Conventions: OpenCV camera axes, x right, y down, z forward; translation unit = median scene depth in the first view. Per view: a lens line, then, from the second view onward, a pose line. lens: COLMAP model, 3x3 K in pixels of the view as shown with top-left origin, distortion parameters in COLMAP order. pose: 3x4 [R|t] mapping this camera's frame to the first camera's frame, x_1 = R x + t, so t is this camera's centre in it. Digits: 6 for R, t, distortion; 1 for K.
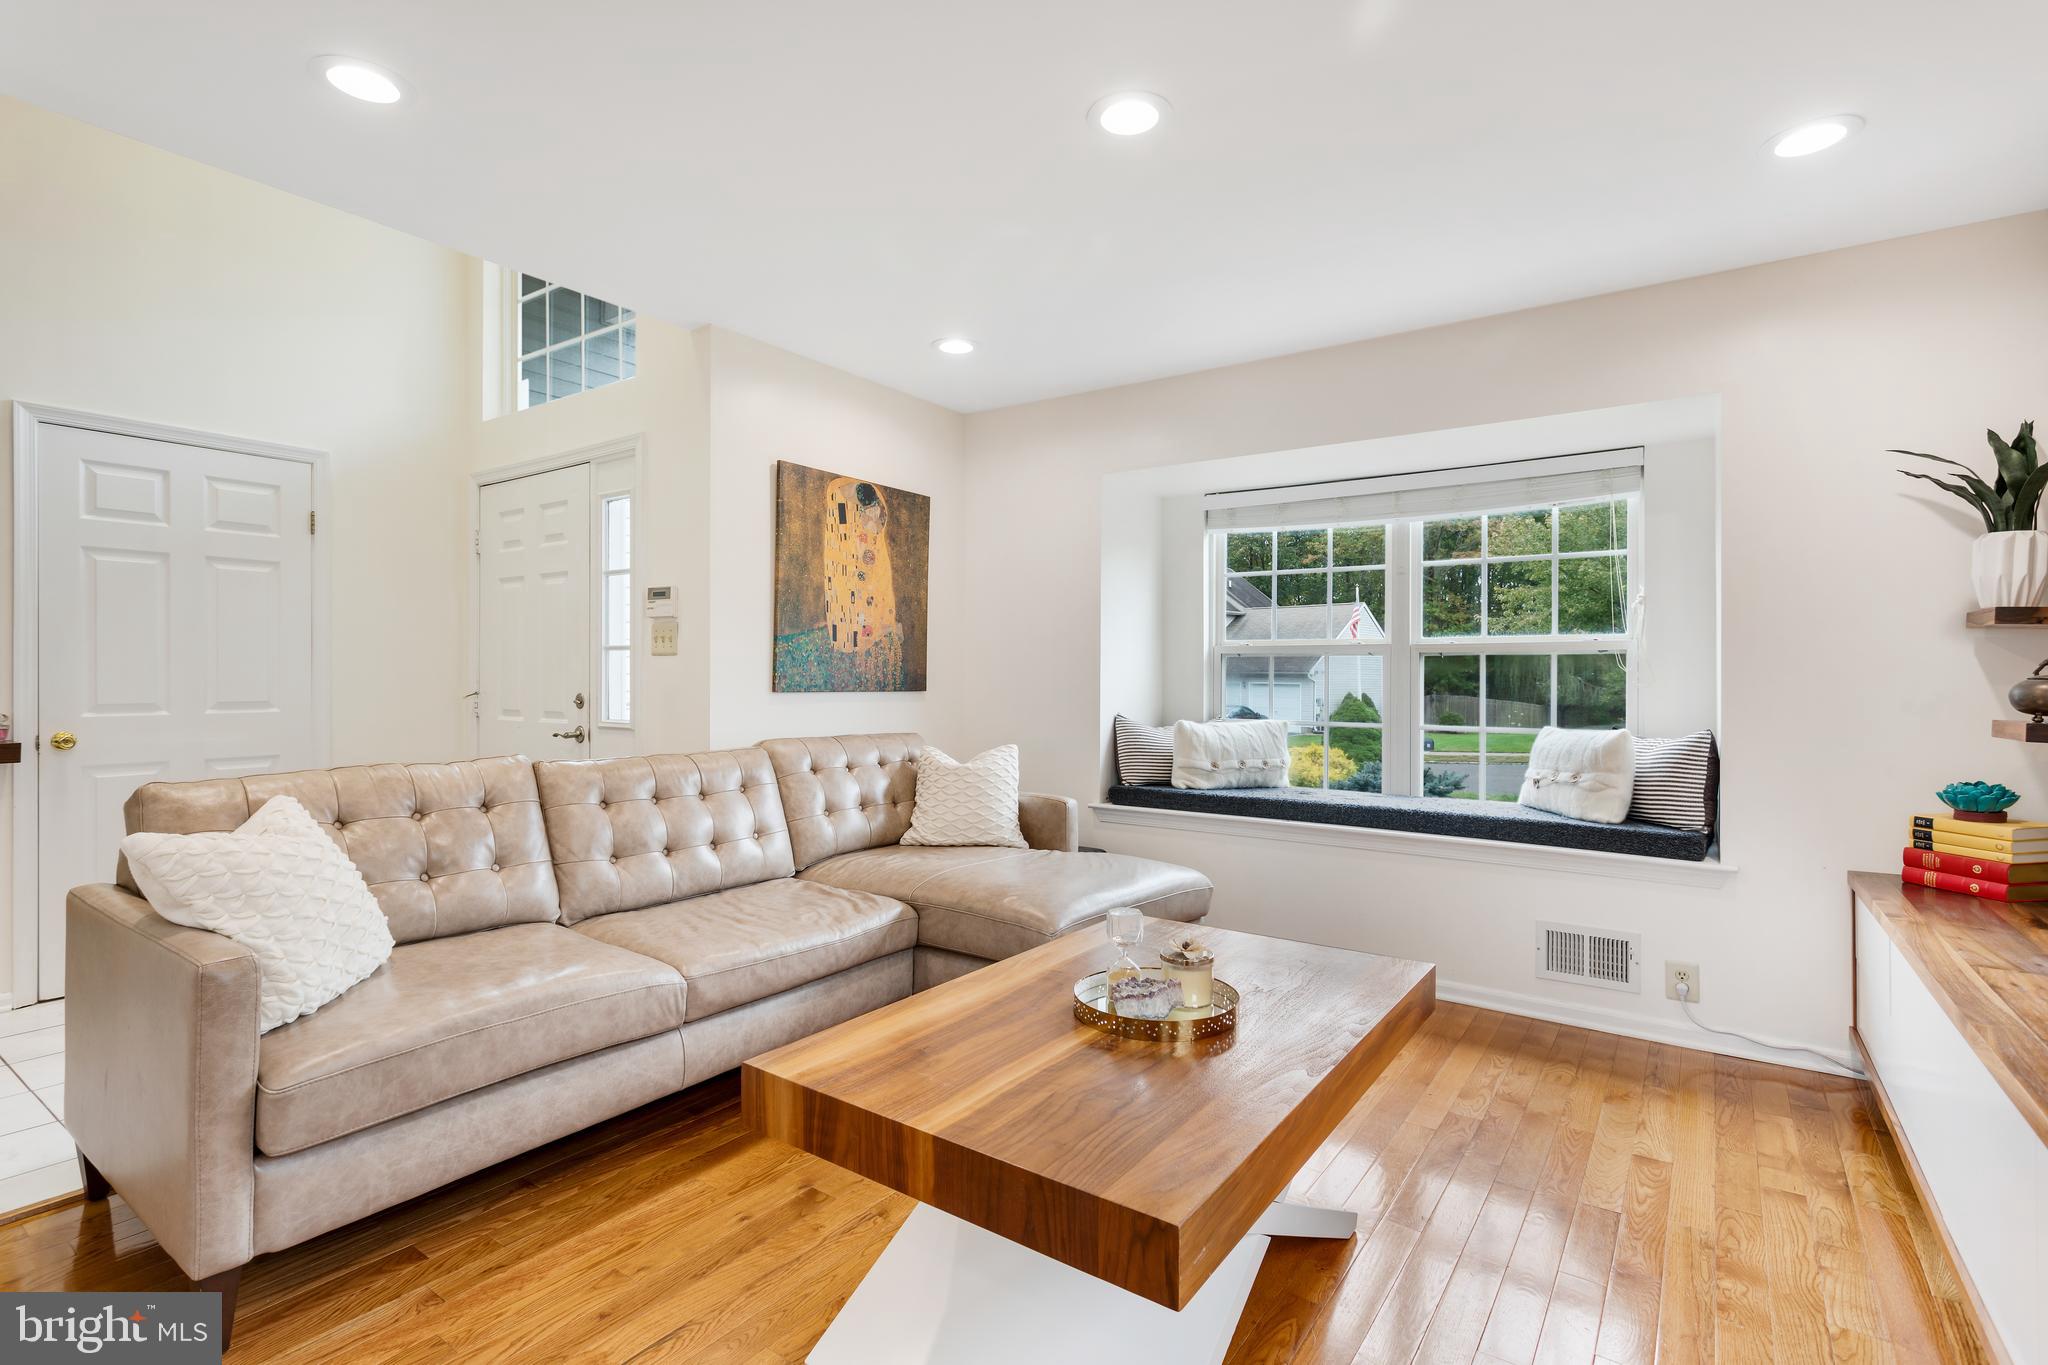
lens RADIAL K [[958.8, 0, 1024.0], [0, 958.8, 682.5], [0, 0, 1]] dist [0.009466, 0.001388]
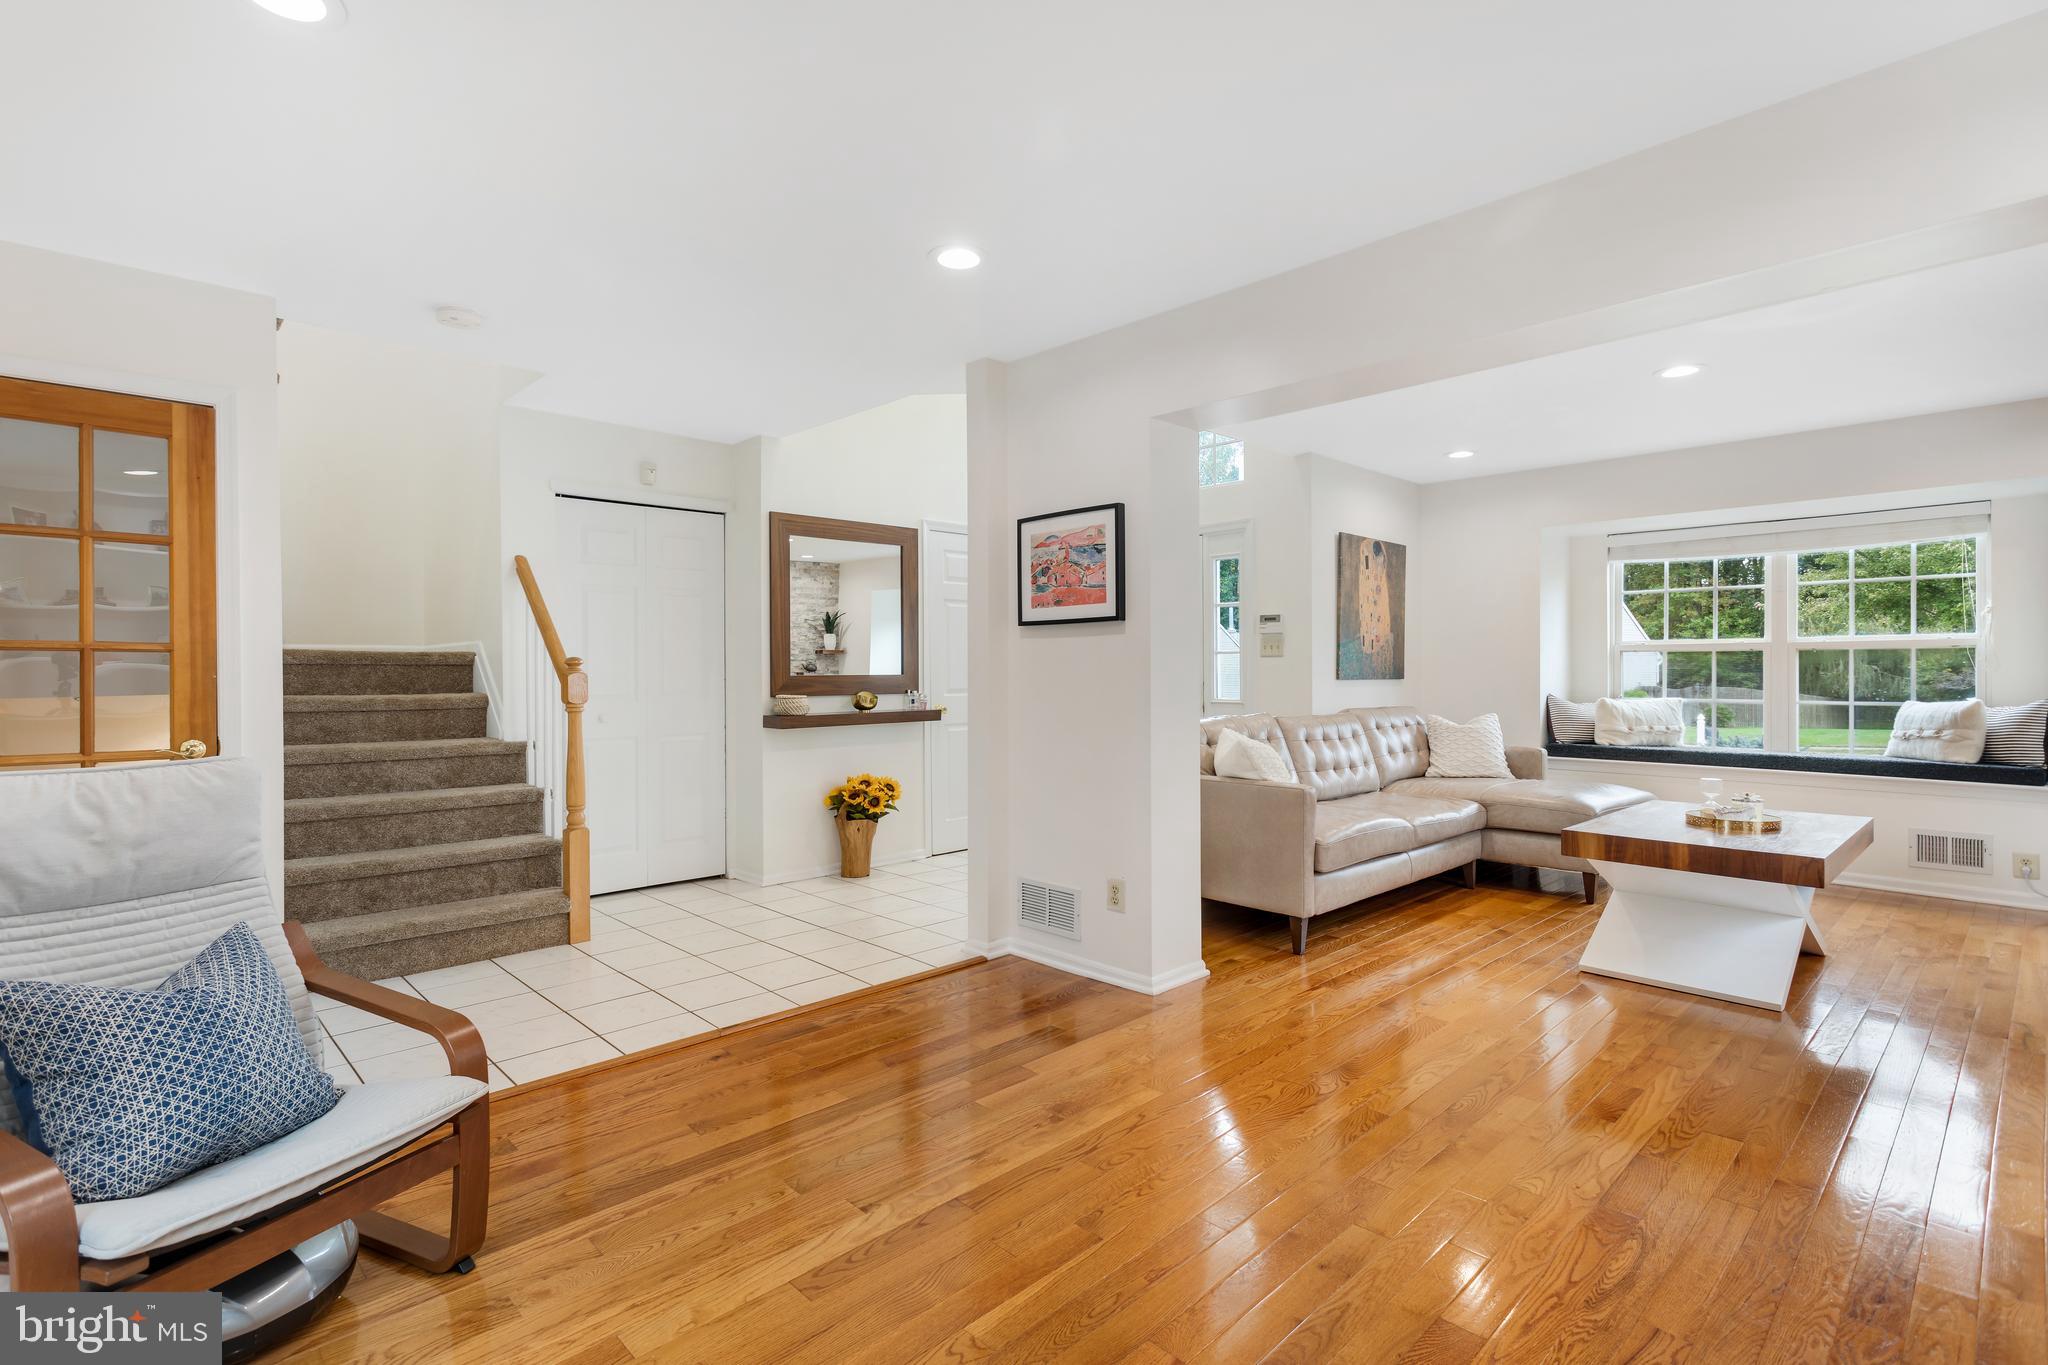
lens RADIAL K [[958.8, 0, 1024.0], [0, 958.8, 682.5], [0, 0, 1]] dist [0.009466, 0.001388]
pose [[0.981709, -0.005764, -0.190299, -0.471452], [0.006977, 0.999959, 0.005700, 0.002594], [0.190258, -0.006924, 0.981710, -0.655232]]
